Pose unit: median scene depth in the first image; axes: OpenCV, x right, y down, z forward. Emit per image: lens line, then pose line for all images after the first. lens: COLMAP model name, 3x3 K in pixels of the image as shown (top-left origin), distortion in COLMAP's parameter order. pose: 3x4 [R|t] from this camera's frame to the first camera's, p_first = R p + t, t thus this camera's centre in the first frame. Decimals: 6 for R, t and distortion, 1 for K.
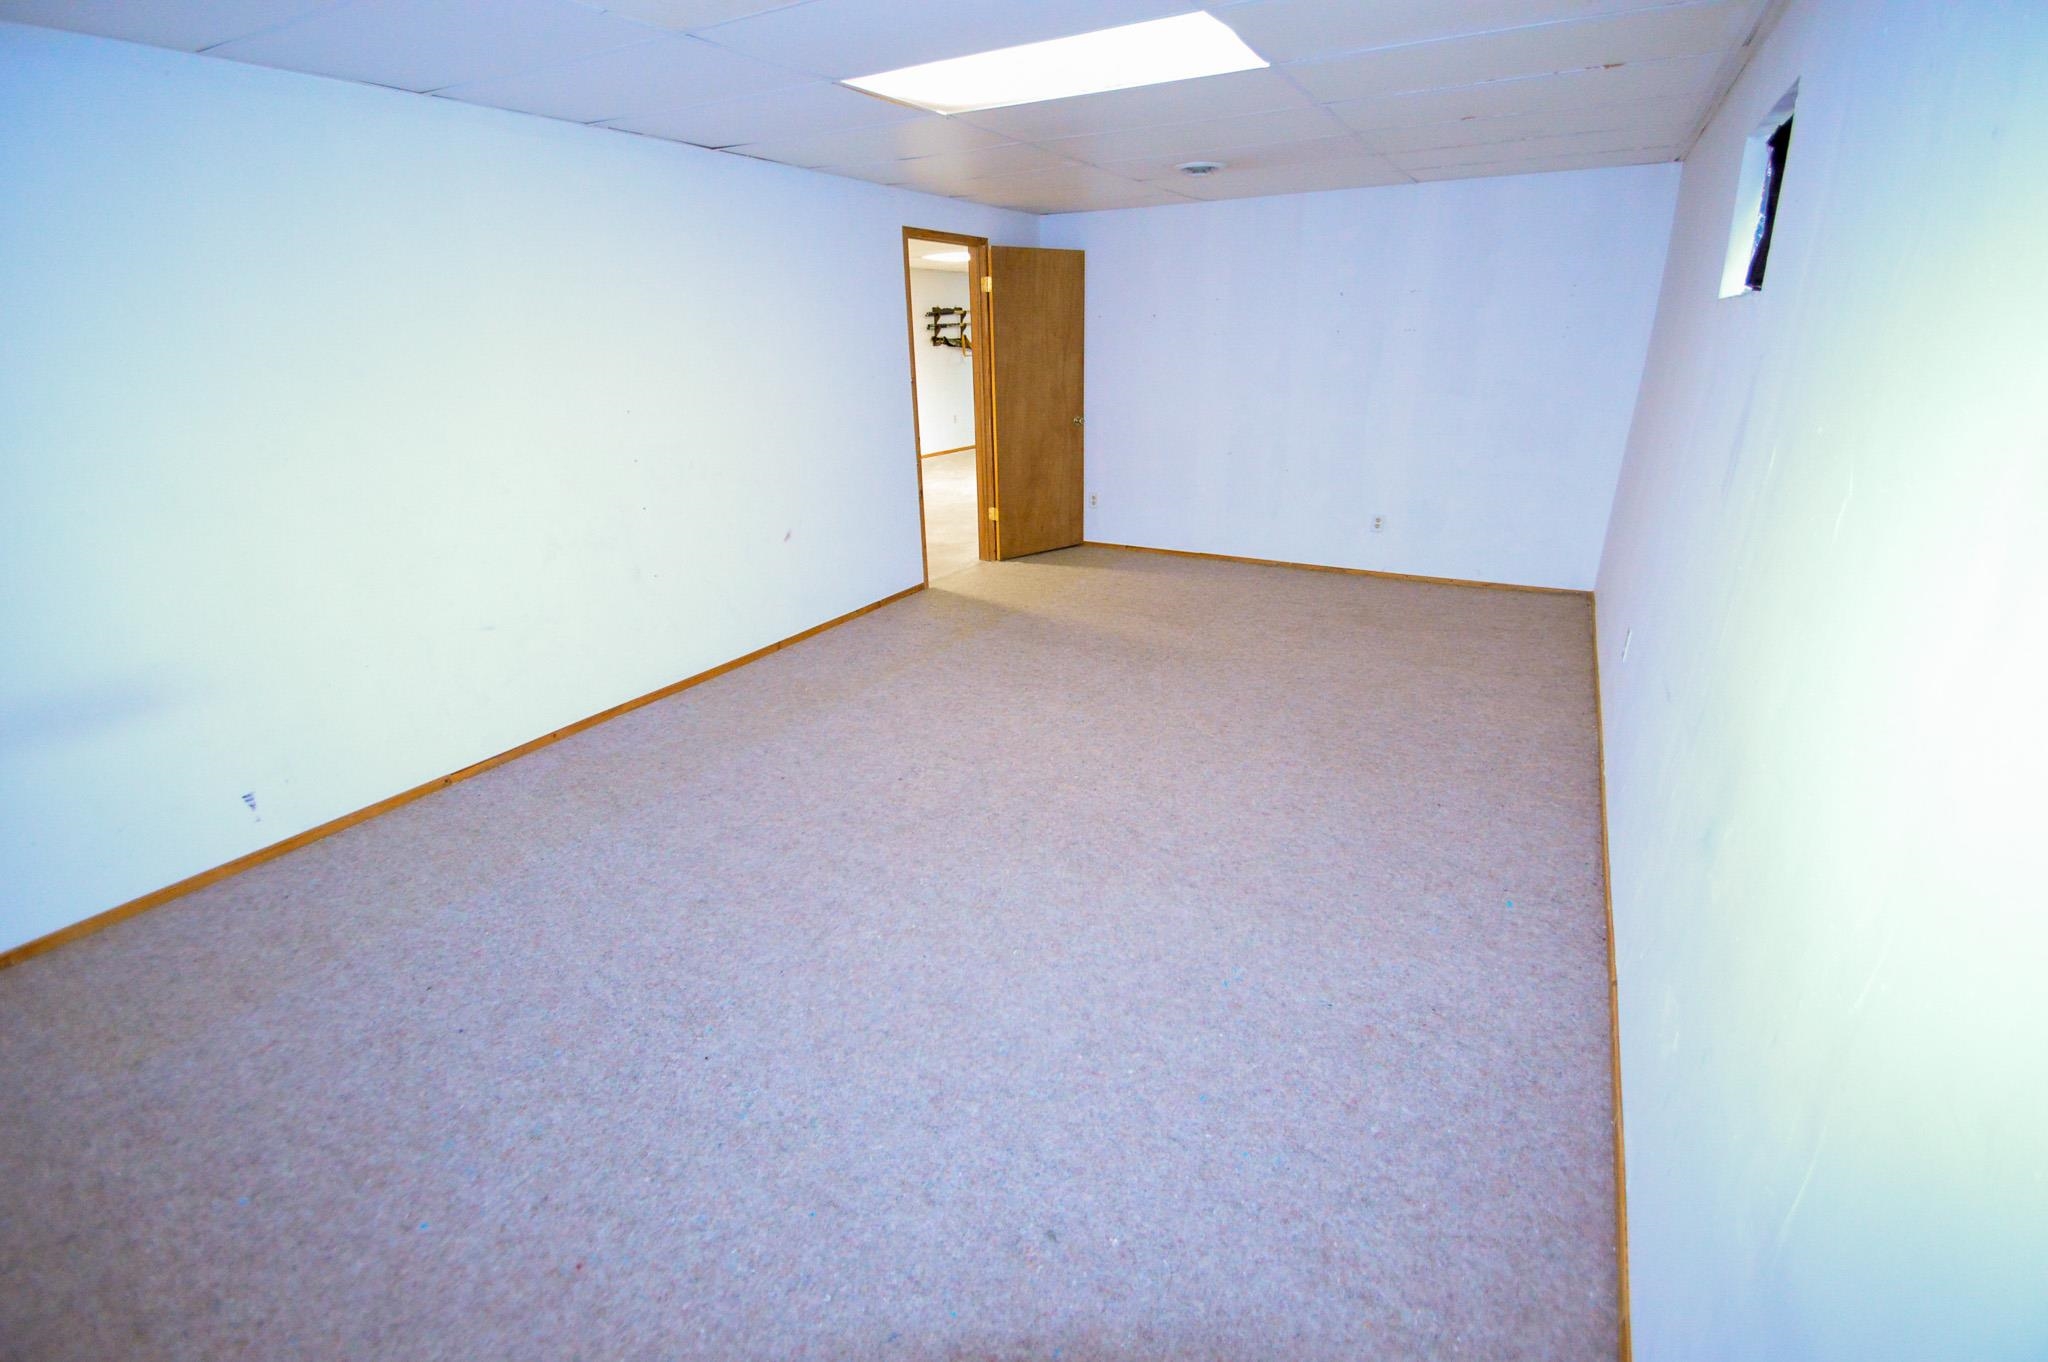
lens RADIAL K [[907.1, 0, 1024.0], [0, 907.1, 681.0], [0, 0, 1]] dist [0.006566, 0.000115]
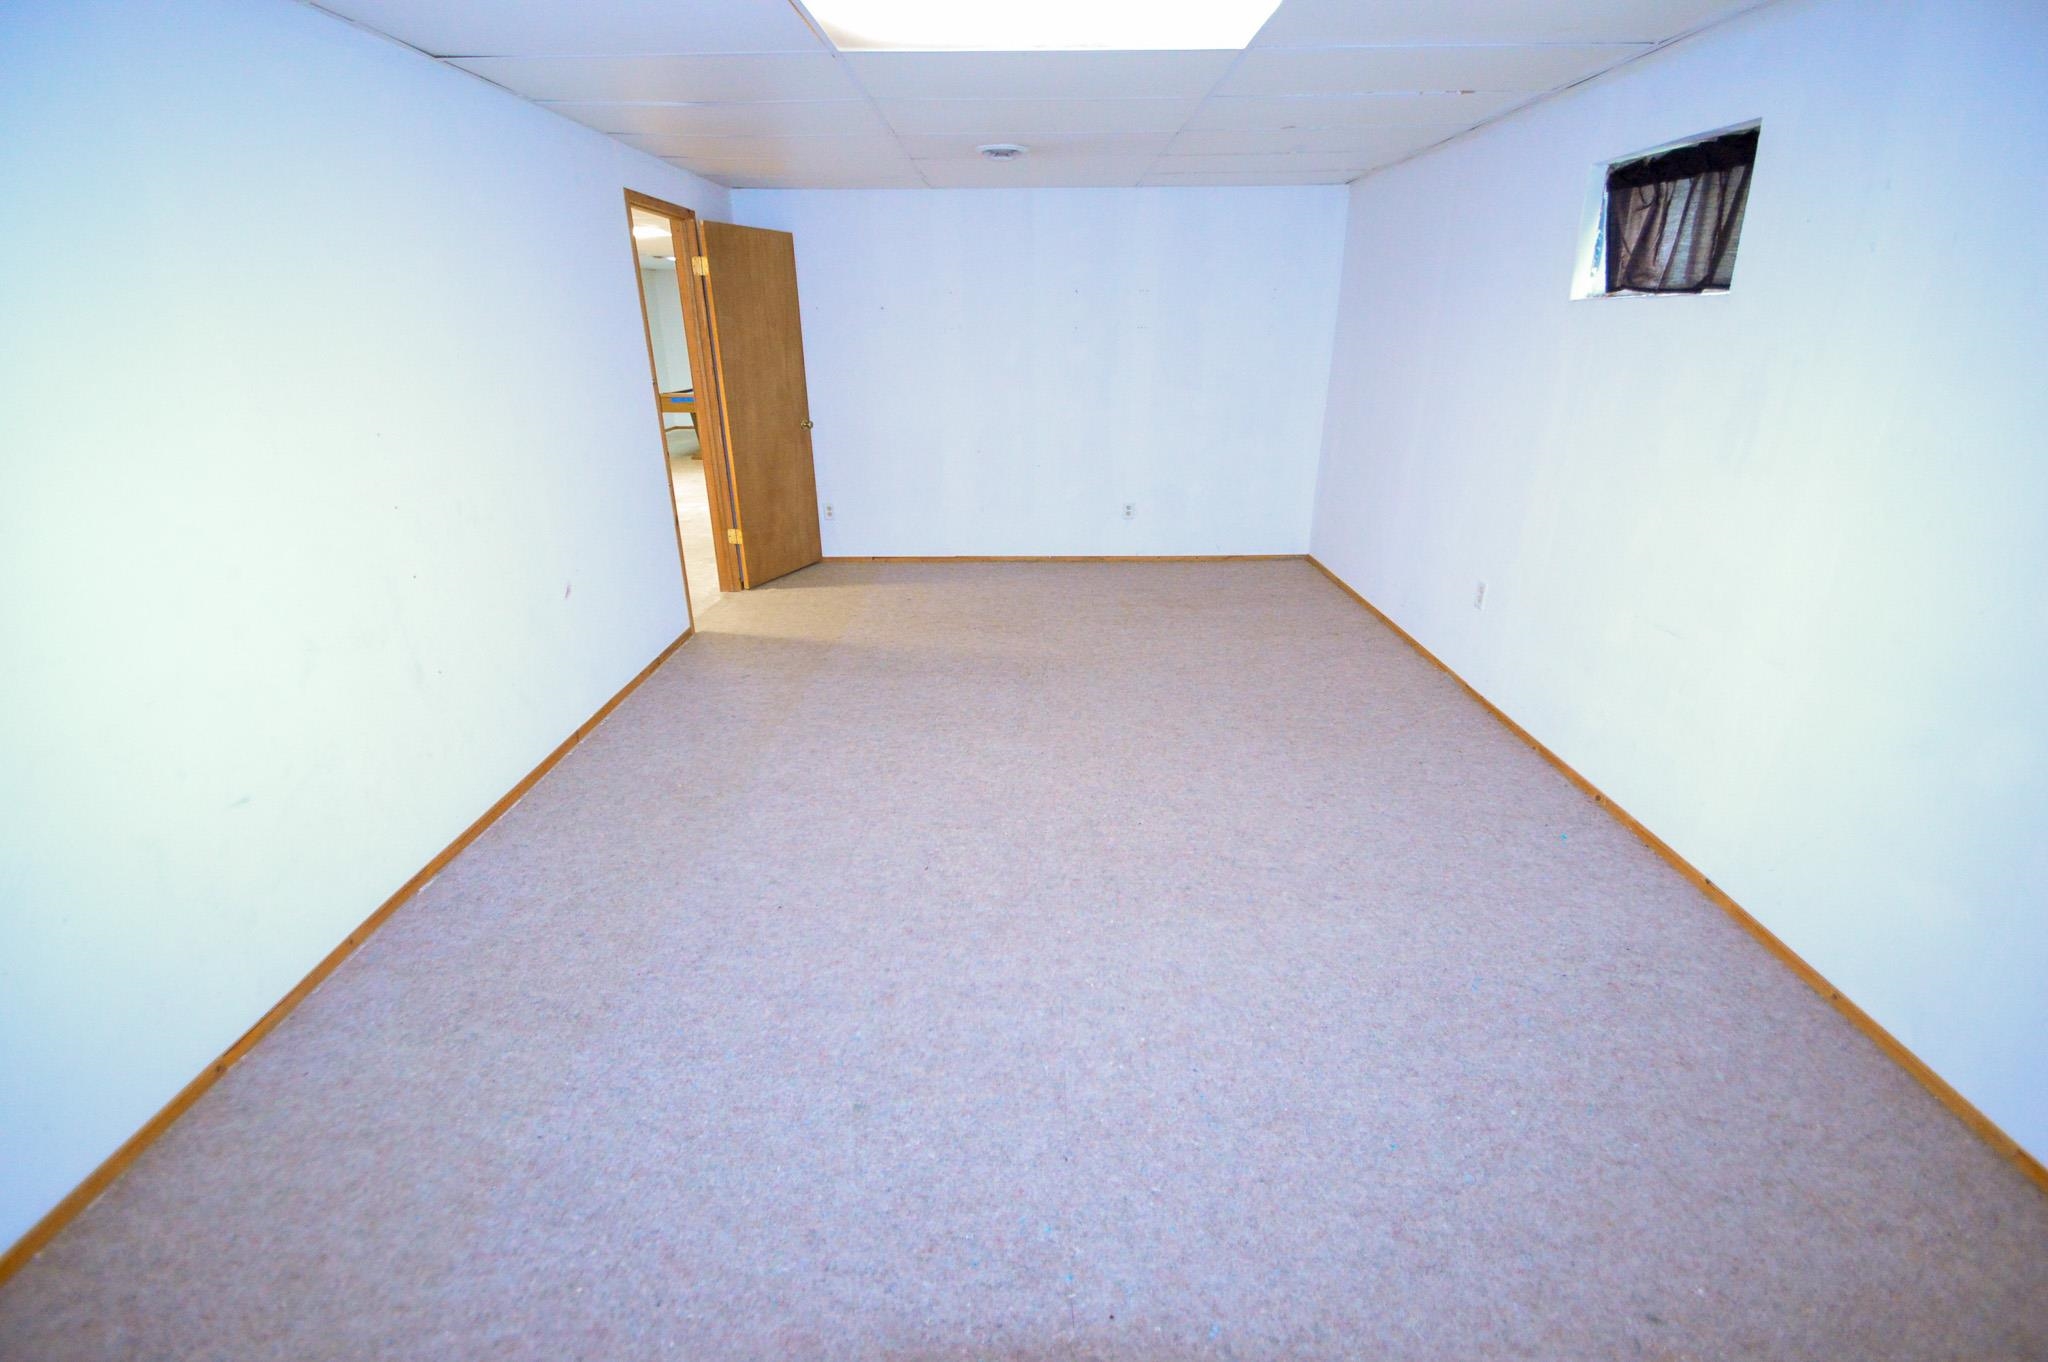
lens RADIAL K [[909.2, 0, 1024.0], [0, 909.2, 681.0], [0, 0, 1]] dist [0.019417, -0.019244]
pose [[0.874061, -0.166880, 0.456256, -0.250402], [0.166126, 0.985206, 0.042097, -0.048210], [-0.456531, 0.039001, 0.888852, 0.138612]]
